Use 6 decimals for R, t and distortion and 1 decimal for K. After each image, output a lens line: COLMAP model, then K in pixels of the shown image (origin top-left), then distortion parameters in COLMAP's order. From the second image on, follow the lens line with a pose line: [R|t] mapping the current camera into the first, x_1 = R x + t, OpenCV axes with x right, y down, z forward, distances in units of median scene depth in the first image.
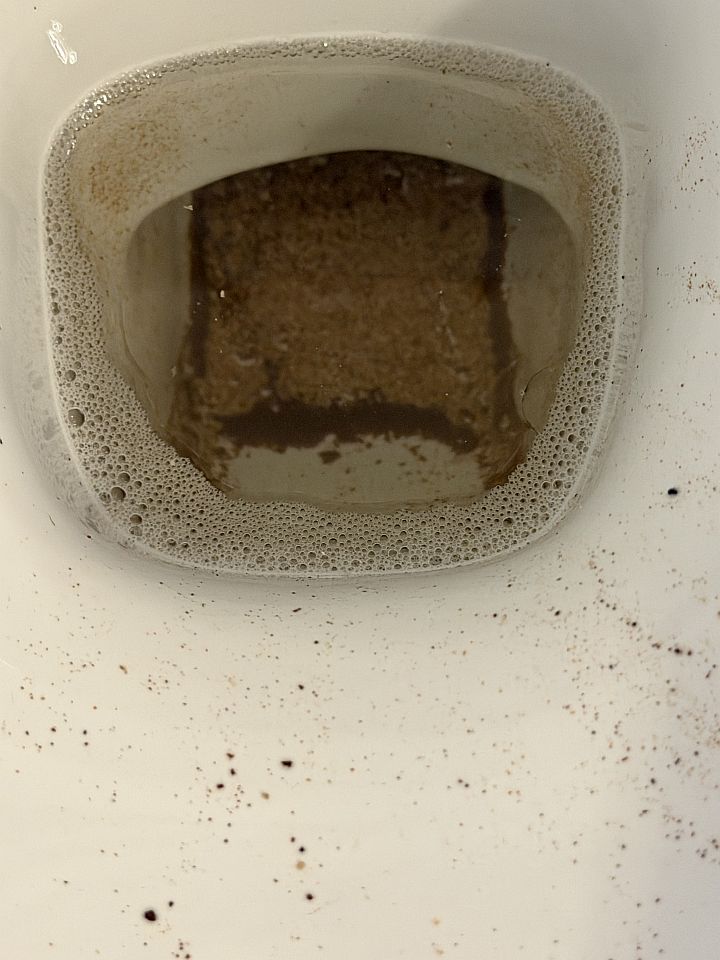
lens RADIAL K [[1991.1, 0, 359.7], [0, 1991.1, 479.7], [0, 0, 1]] dist [-0.225646, 0.000000]
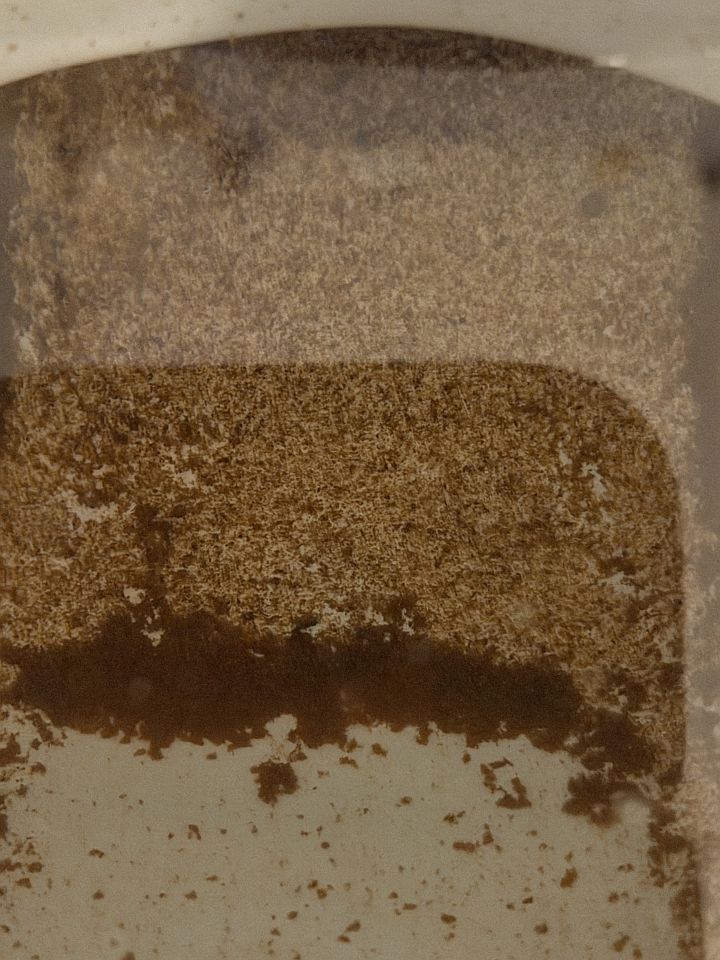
lens RADIAL K [[2485.9, 0, 361.7], [0, 2485.9, 480.3], [0, 0, 1]] dist [-0.009179, 0.000000]
pose [[0.998141, 0.059875, -0.011408, 0.003828], [-0.059550, 0.997861, 0.026966, -0.083114], [0.012998, -0.026237, 0.999571, 0.487427]]
